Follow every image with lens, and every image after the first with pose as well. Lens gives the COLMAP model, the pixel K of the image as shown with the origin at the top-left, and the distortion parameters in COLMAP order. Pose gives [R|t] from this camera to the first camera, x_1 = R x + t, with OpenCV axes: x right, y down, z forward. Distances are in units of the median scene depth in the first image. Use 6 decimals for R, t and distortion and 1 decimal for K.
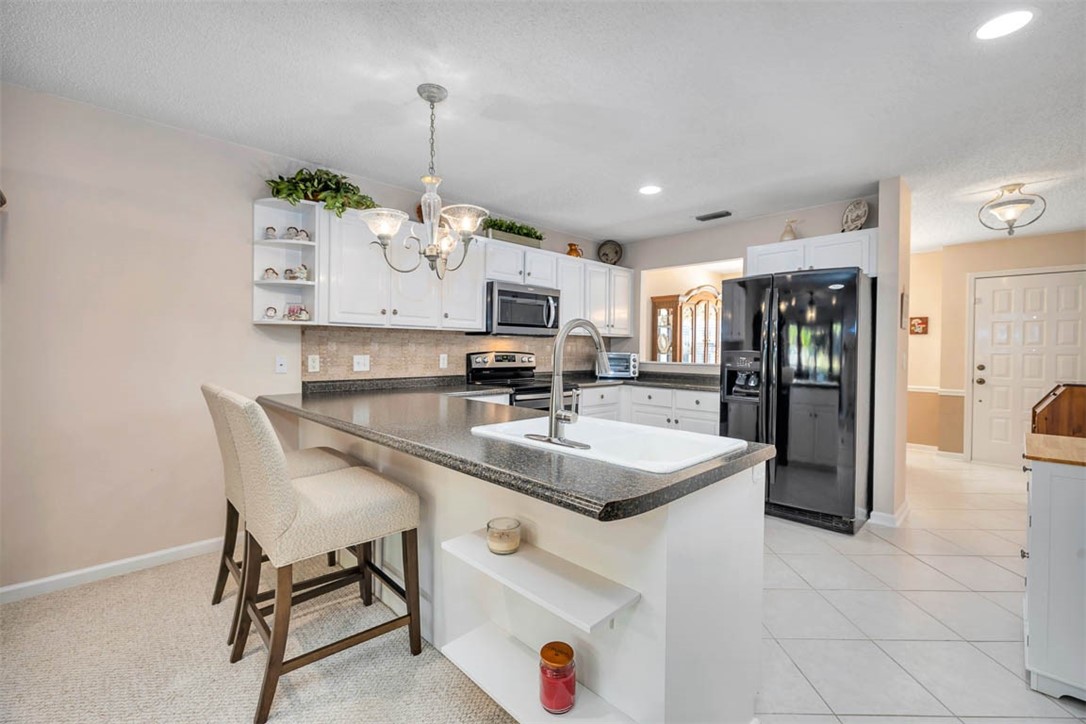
lens RADIAL K [[449.9, 0, 543.0], [0, 449.9, 362.0], [0, 0, 1]] dist [0.001000, 0.000180]
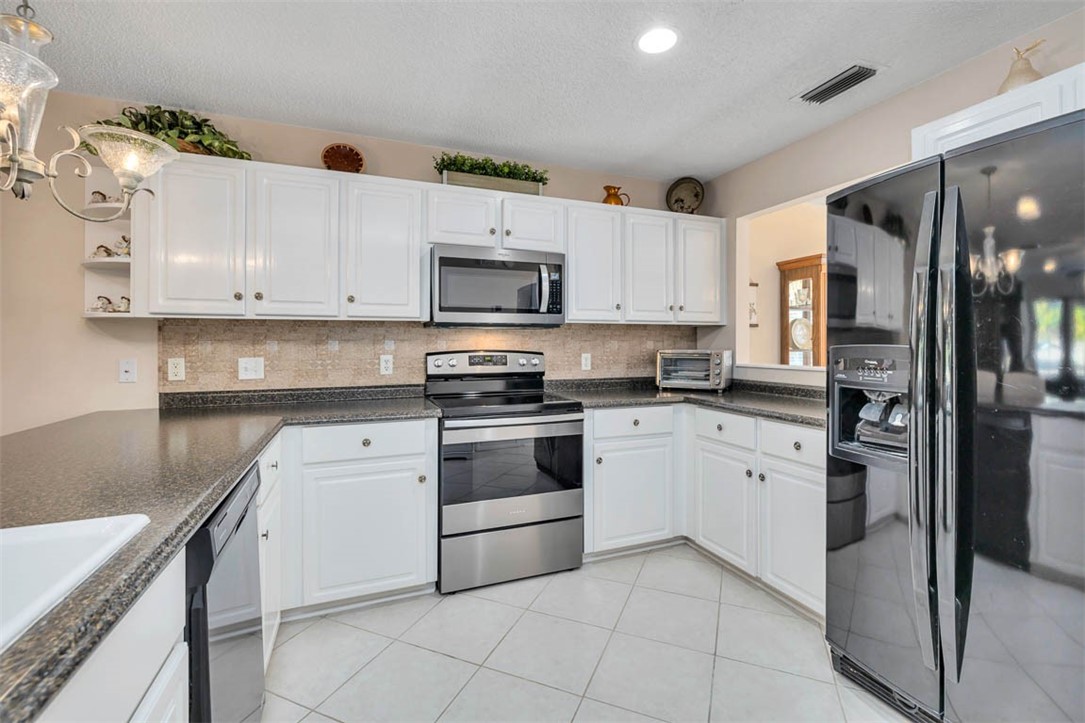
lens RADIAL K [[466.2, 0, 542.1], [0, 466.2, 350.6], [0, 0, 1]] dist [0.000436, 0.000204]
pose [[0.924060, -0.008290, -0.382157, 0.270554], [0.001069, 0.999817, -0.019105, -0.009282], [0.382245, 0.017246, 0.923900, 0.384777]]
